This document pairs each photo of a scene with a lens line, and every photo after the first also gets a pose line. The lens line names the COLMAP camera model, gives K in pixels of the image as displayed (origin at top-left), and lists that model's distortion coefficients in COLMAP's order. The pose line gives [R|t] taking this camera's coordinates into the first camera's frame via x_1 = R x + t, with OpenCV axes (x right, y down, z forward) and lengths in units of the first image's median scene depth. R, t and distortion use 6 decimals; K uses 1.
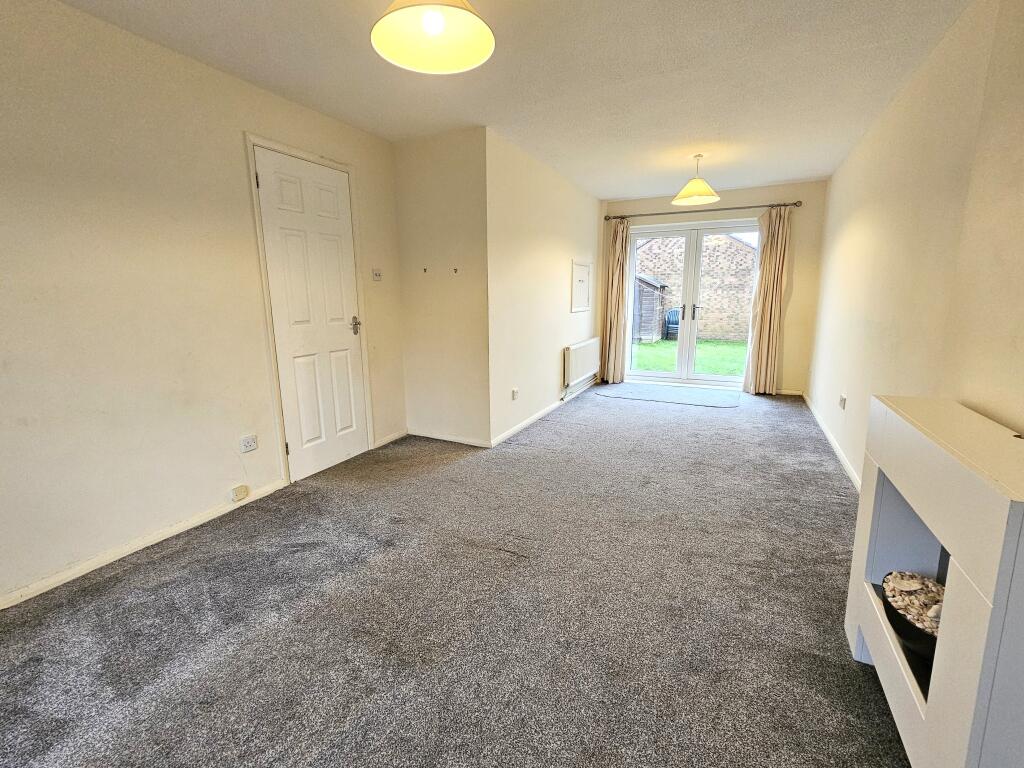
lens RADIAL K [[467.7, 0, 512.0], [0, 467.7, 384.0], [0, 0, 1]] dist [-0.000236, -0.000094]
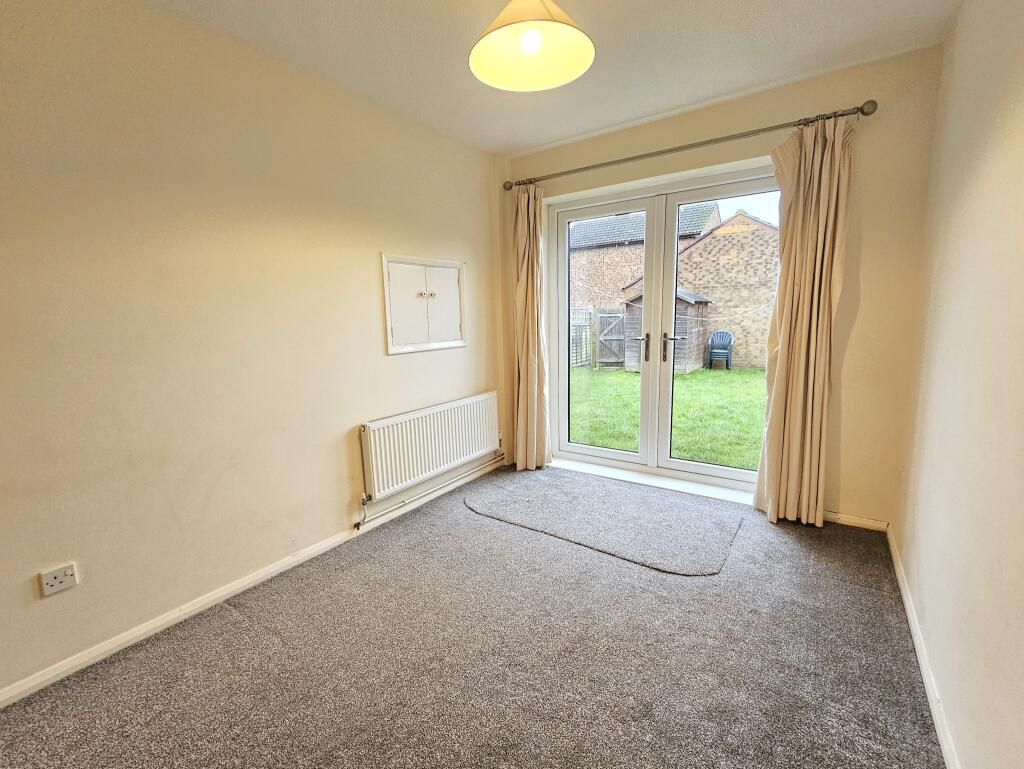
lens RADIAL K [[455.4, 0, 512.0], [0, 455.4, 384.5], [0, 0, 1]] dist [0.002673, 0.000515]
pose [[0.987994, 0.009590, -0.154193, 0.301233], [-0.014903, 0.999333, -0.033337, -0.092518], [0.153770, 0.035235, 0.987478, 0.459255]]
